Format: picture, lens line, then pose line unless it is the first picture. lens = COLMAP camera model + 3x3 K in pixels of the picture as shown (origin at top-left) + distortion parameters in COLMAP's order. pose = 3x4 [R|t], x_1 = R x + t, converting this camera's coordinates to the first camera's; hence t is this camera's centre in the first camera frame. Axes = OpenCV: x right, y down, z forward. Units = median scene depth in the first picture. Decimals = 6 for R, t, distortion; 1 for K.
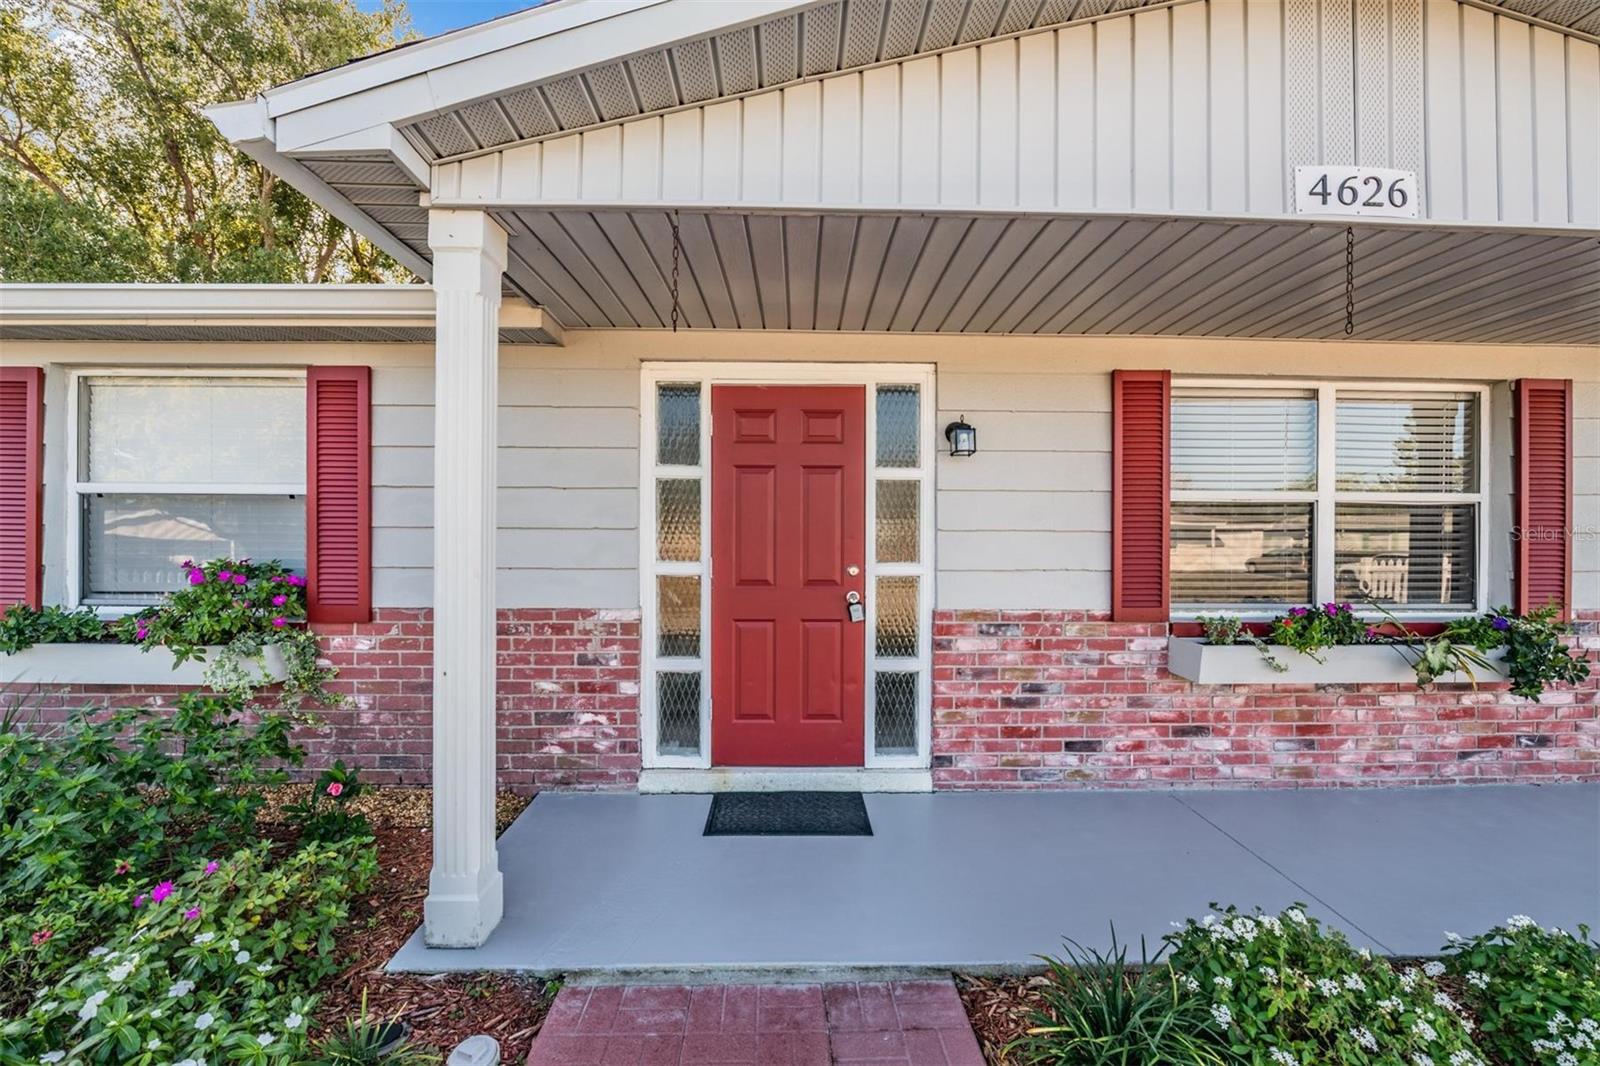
lens RADIAL K [[643.6, 0, 799.1], [0, 643.6, 544.2], [0, 0, 1]] dist [-0.014836, -0.000531]
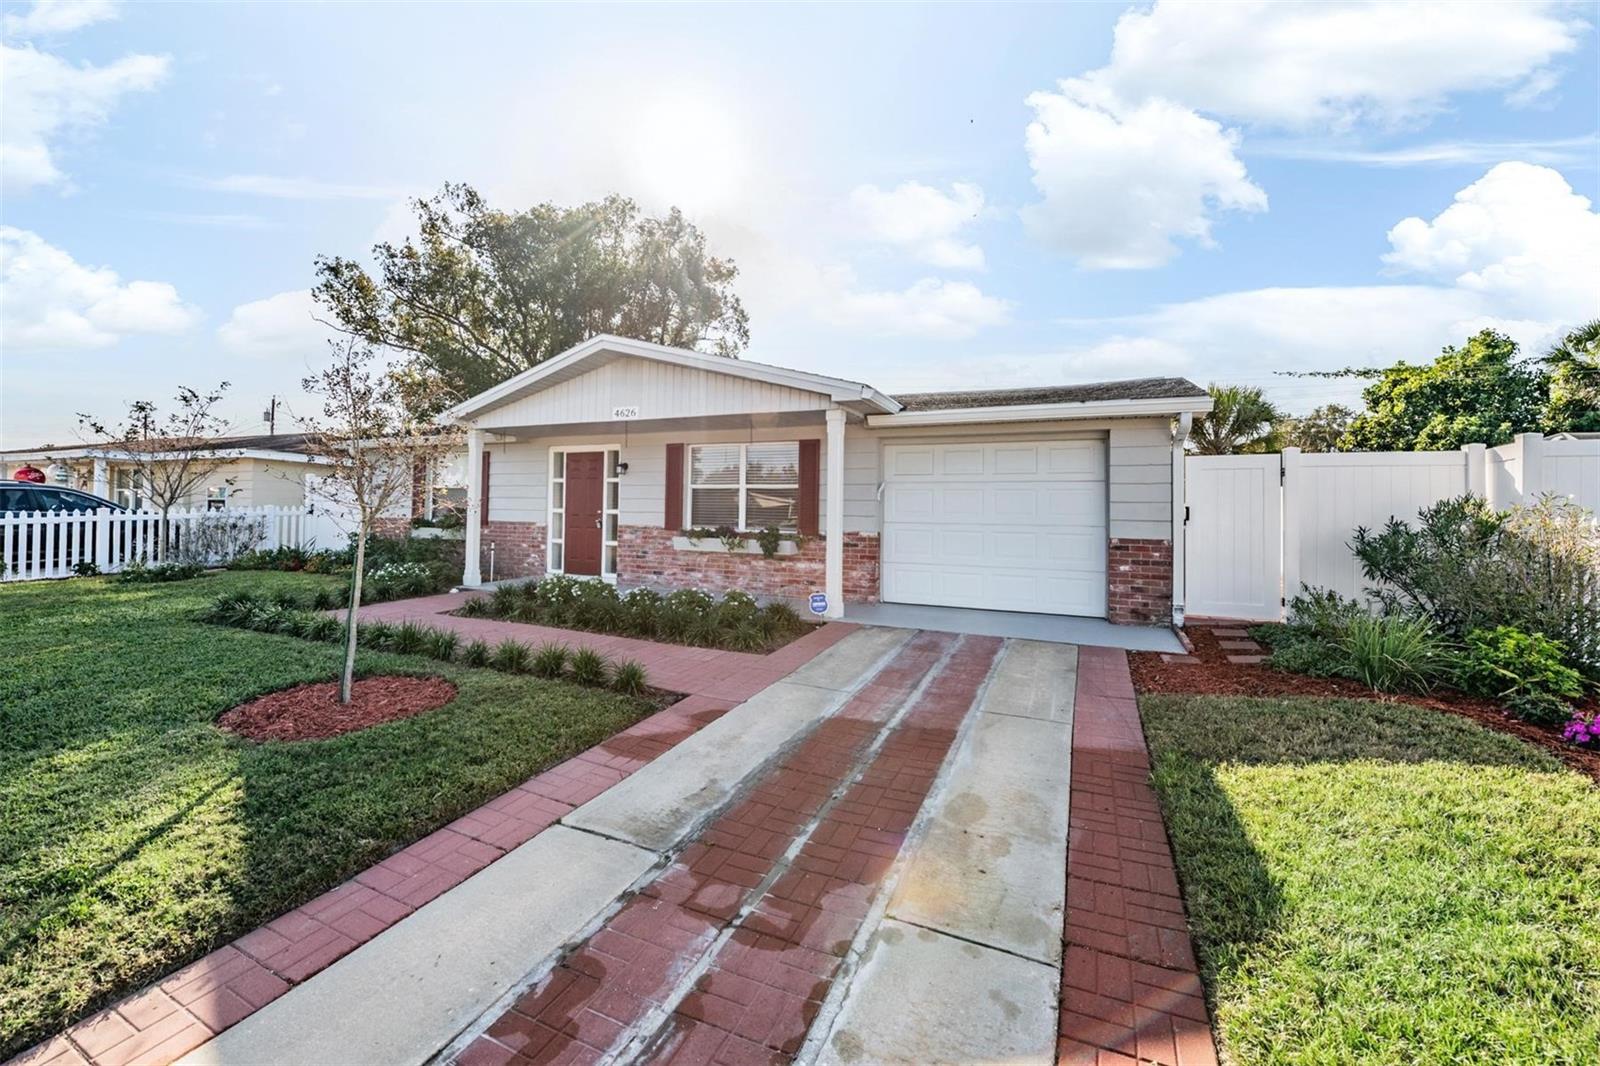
lens RADIAL K [[612.1, 0, 804.9], [0, 612.1, 497.7], [0, 0, 1]] dist [-0.000376, -0.000101]
pose [[0.909087, 0.000844, -0.416606, 2.206094], [-0.011008, 0.999697, -0.021996, 0.027968], [0.416462, 0.024583, 0.908821, -1.257936]]
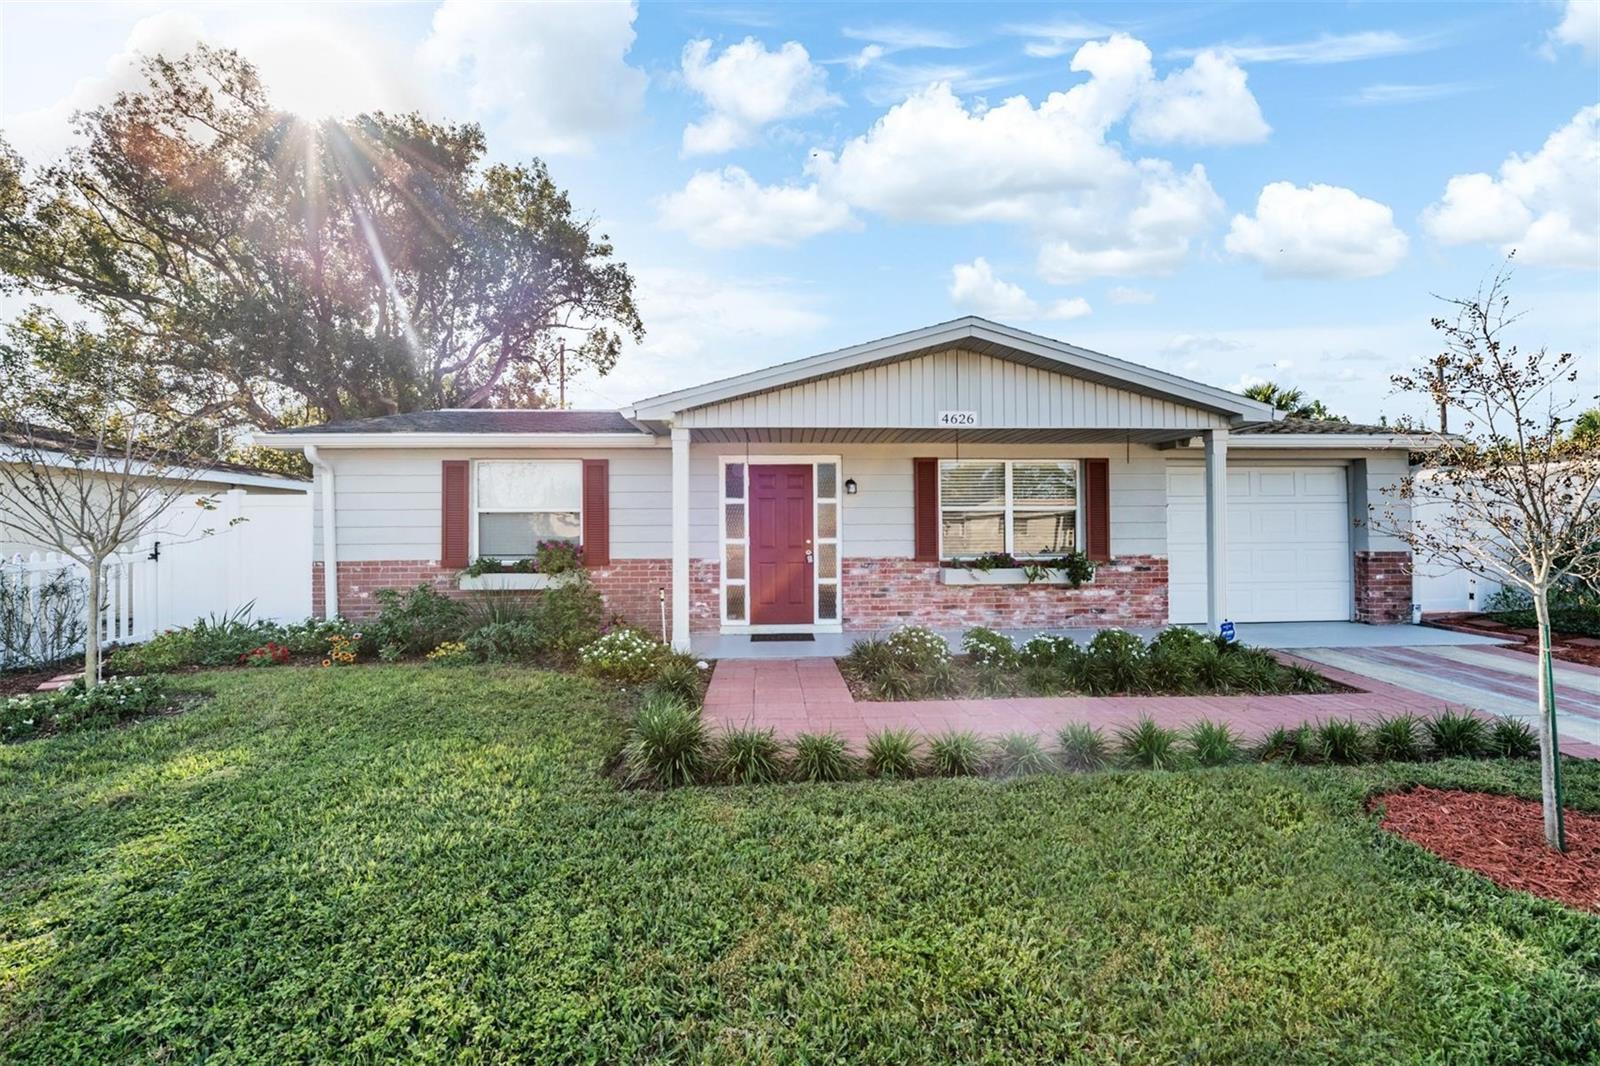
lens RADIAL K [[639.1, 0, 800.1], [0, 639.1, 523.4], [0, 0, 1]] dist [-0.010193, -0.000648]
pose [[0.999593, -0.010209, 0.026648, -0.009512], [0.010710, 0.999767, -0.018720, 0.017844], [-0.026450, 0.018998, 0.999470, -1.387650]]
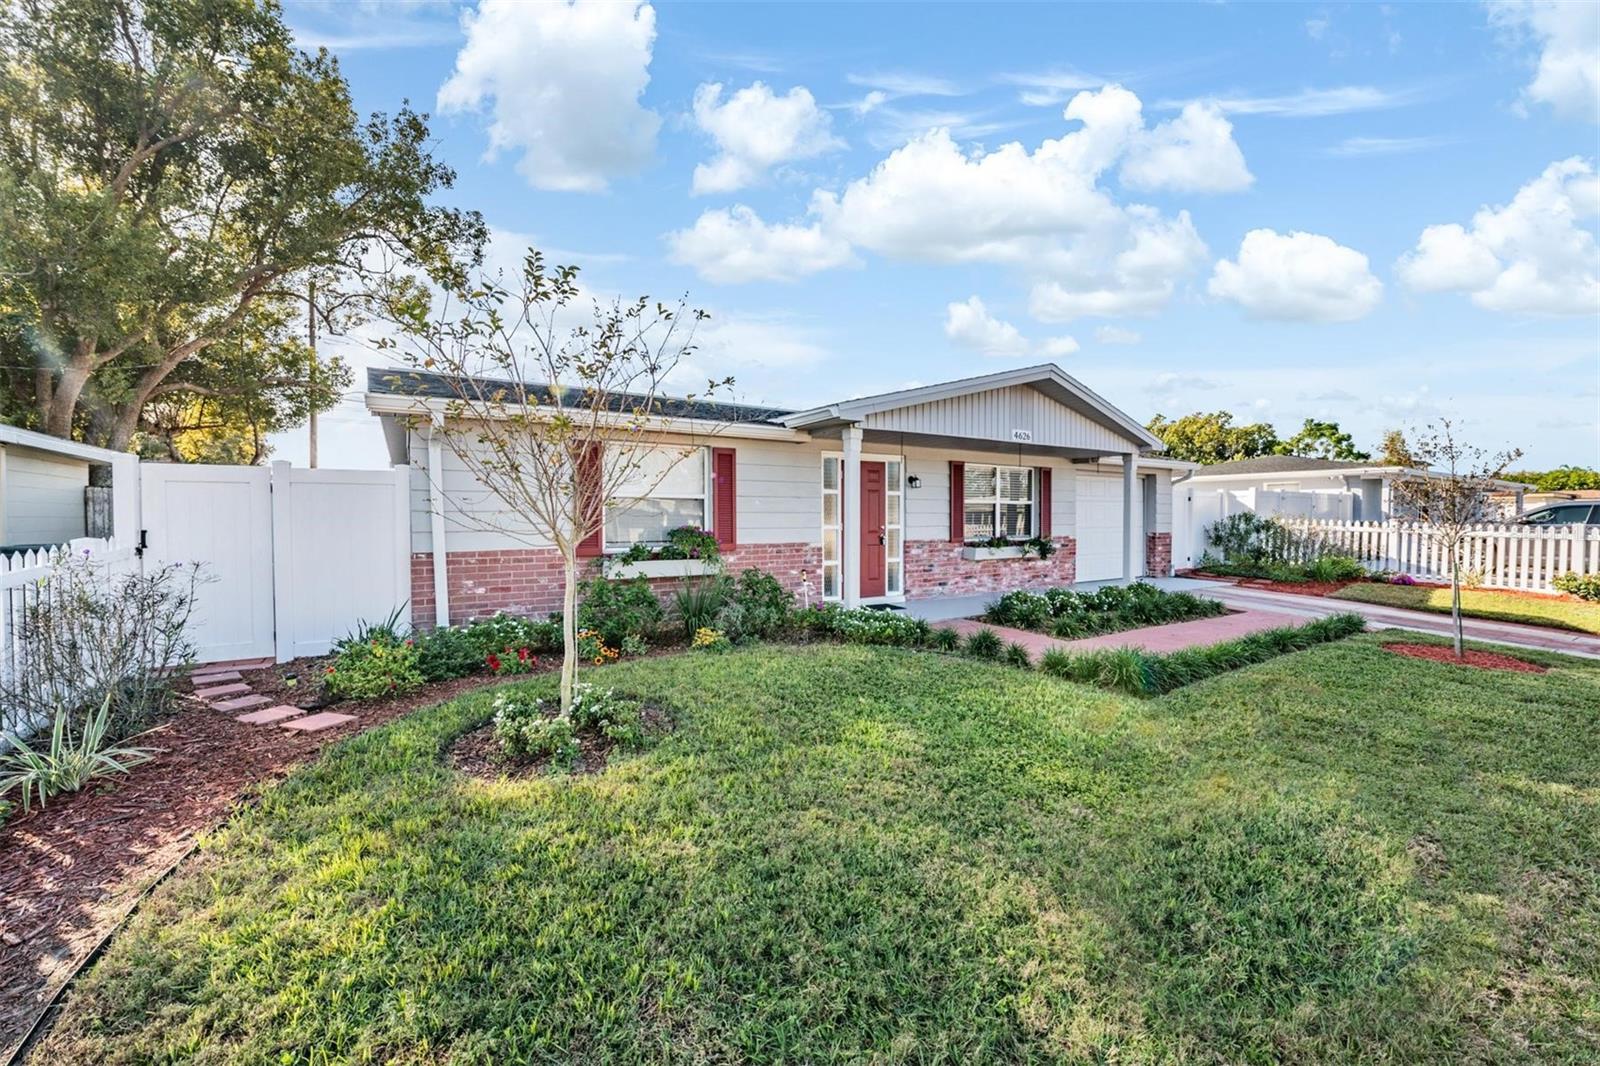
lens RADIAL K [[639.1, 0, 800.1], [0, 639.1, 523.4], [0, 0, 1]] dist [-0.010193, -0.000648]
pose [[0.858709, -0.010444, 0.512357, -1.687275], [0.006432, 0.999933, 0.009602, -0.004993], [-0.512423, -0.004950, 0.858719, -1.251535]]
